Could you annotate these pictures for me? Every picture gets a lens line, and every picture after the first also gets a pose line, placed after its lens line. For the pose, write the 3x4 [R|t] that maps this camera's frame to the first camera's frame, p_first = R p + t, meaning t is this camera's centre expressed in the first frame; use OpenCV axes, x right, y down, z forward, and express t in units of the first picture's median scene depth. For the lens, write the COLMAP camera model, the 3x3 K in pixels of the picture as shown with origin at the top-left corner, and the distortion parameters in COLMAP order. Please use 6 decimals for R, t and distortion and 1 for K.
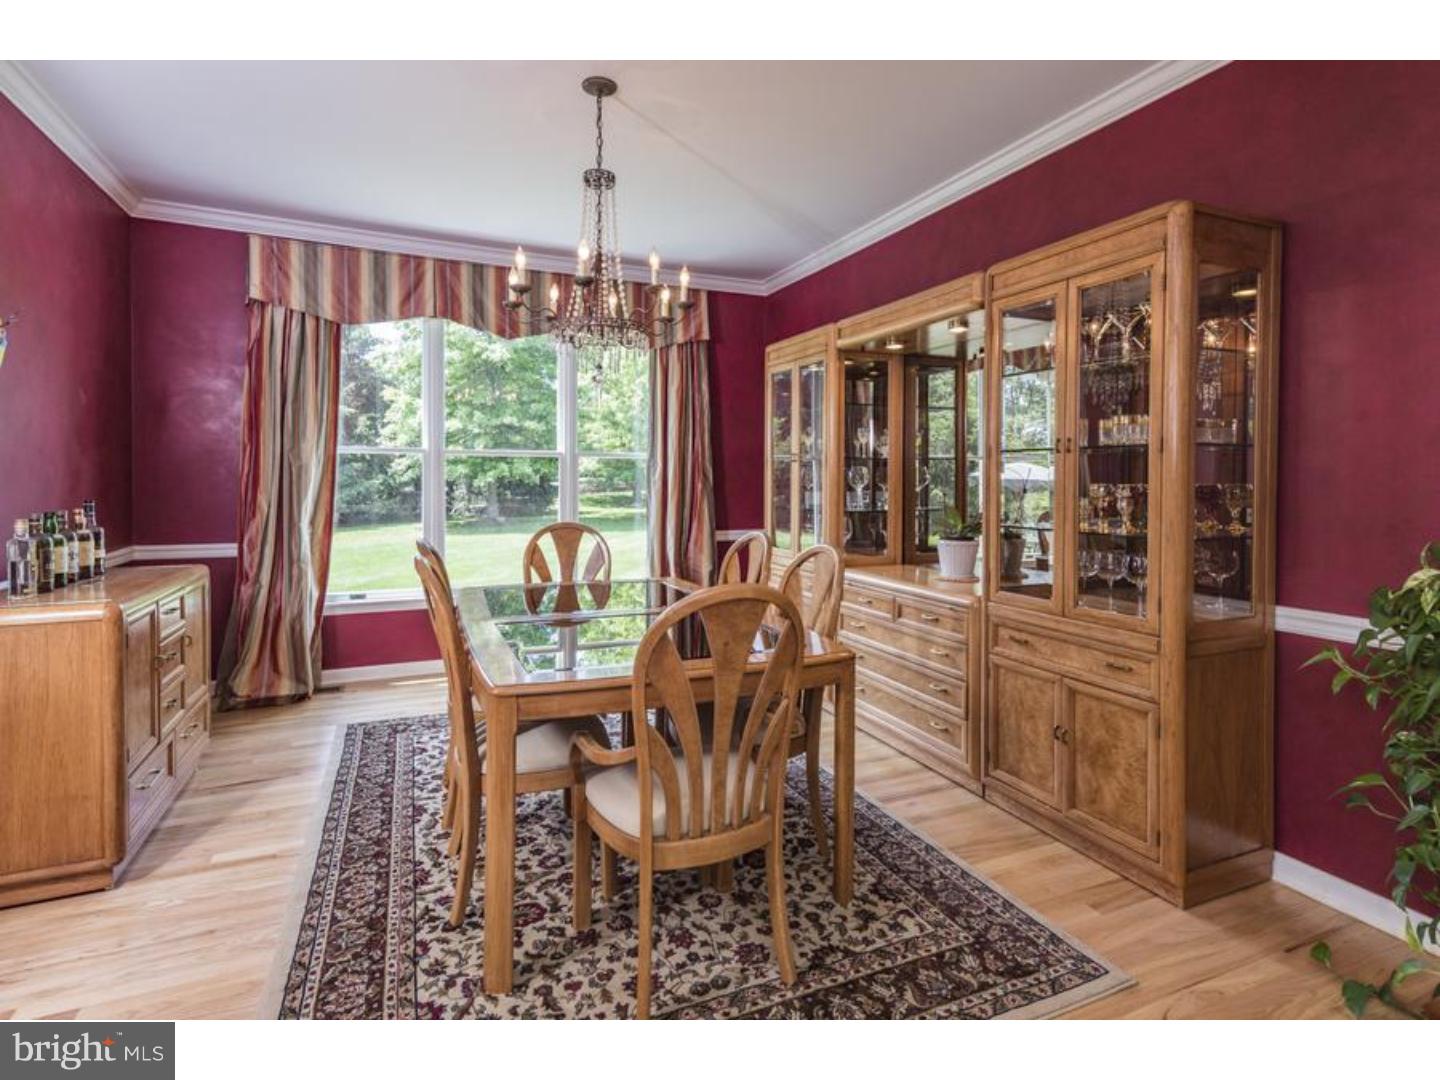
lens RADIAL K [[699.0, 0, 693.3], [0, 699.0, 486.0], [0, 0, 1]] dist [0.022925, -0.000246]
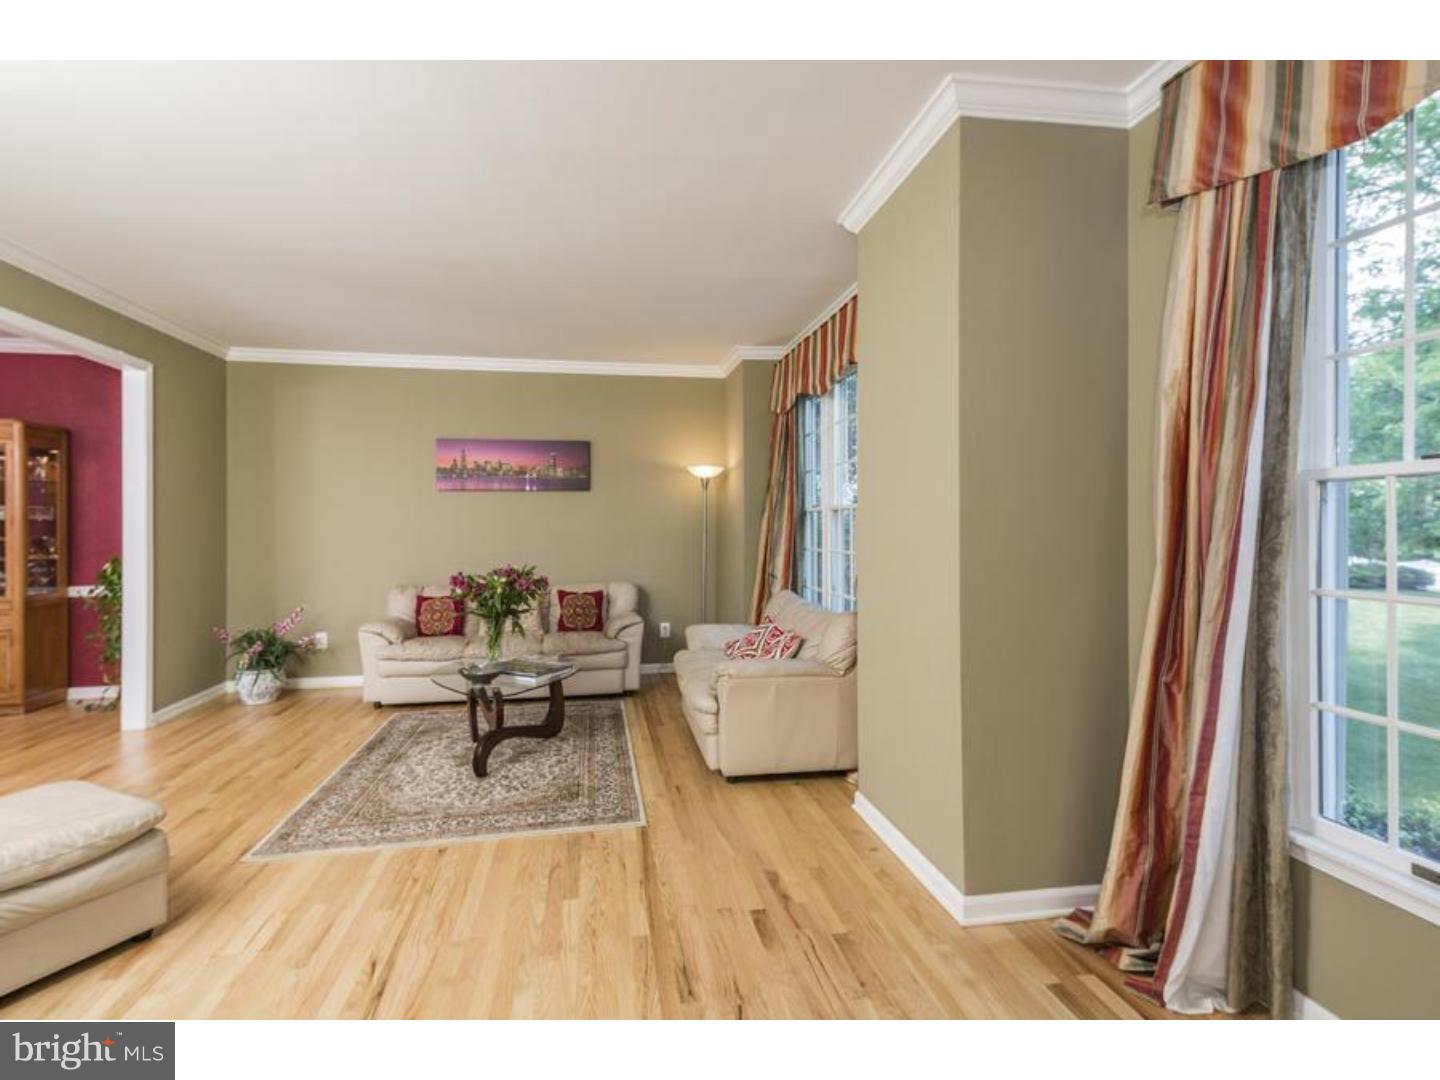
lens RADIAL K [[705.0, 0, 722.5], [0, 705.0, 524.5], [0, 0, 1]] dist [0.002415, 0.000015]
pose [[0.194740, -0.005172, 0.980841, -0.856155], [0.016610, 0.999860, 0.001975, -0.007992], [-0.980714, 0.015907, 0.194799, -1.286676]]
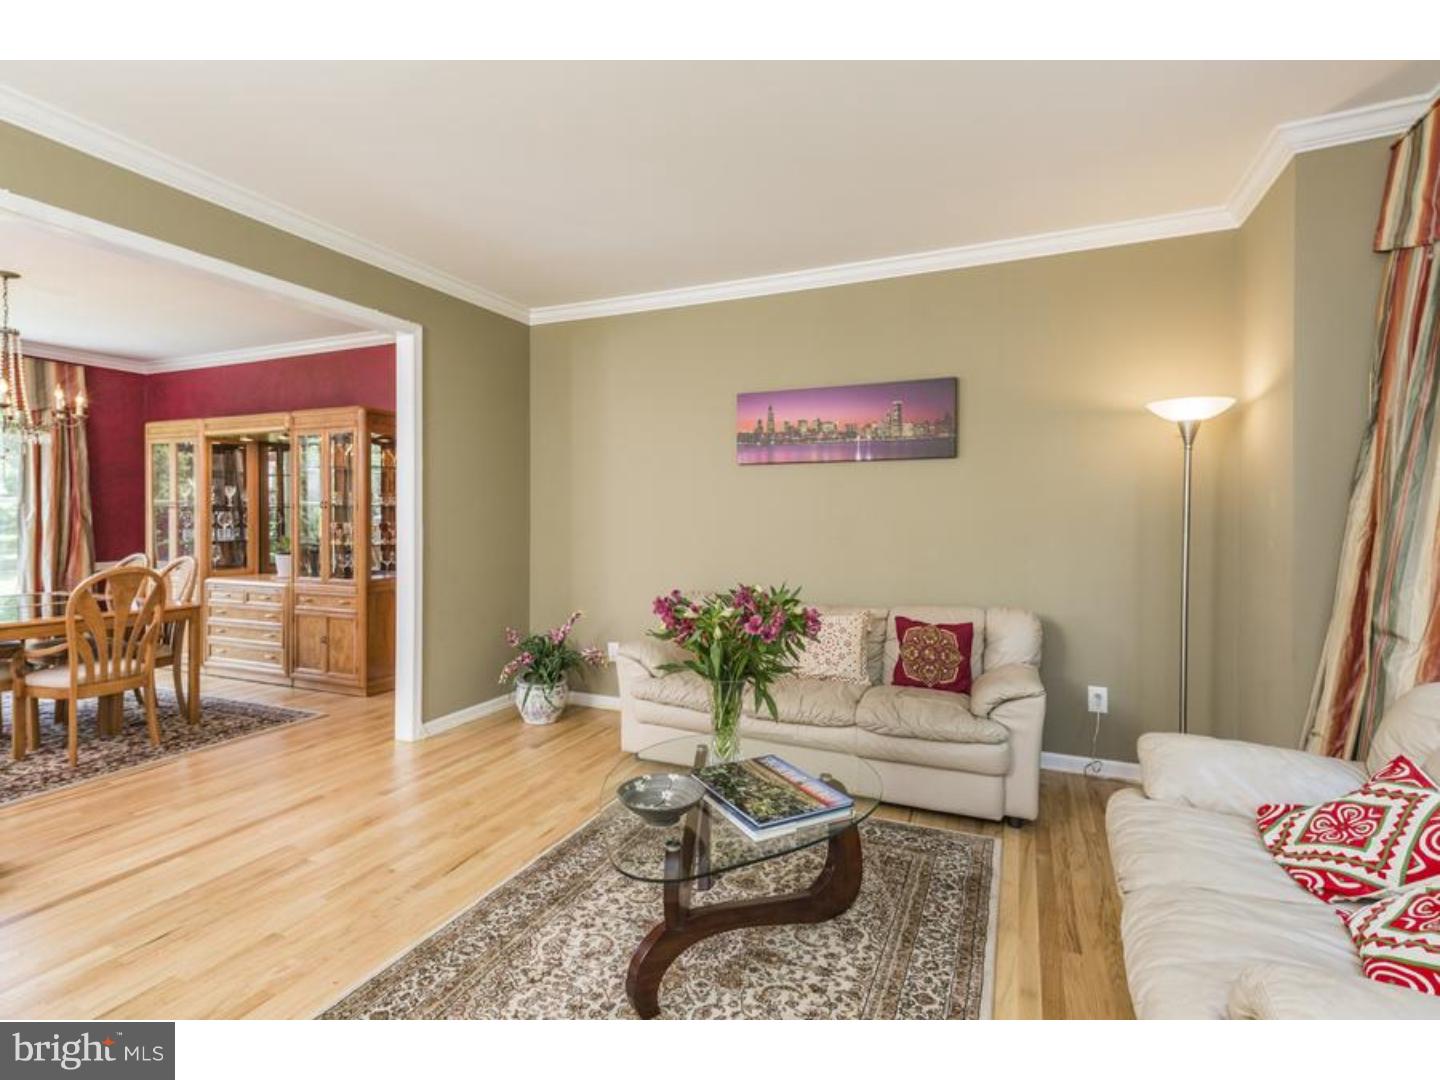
lens RADIAL K [[702.5, 0, 696.2], [0, 702.5, 518.1], [0, 0, 1]] dist [0.024849, -0.000460]
pose [[0.728125, -0.005950, 0.685419, -0.102703], [0.009402, 0.999955, -0.001308, -0.002134], [-0.685380, 0.007397, 0.728148, -1.104342]]
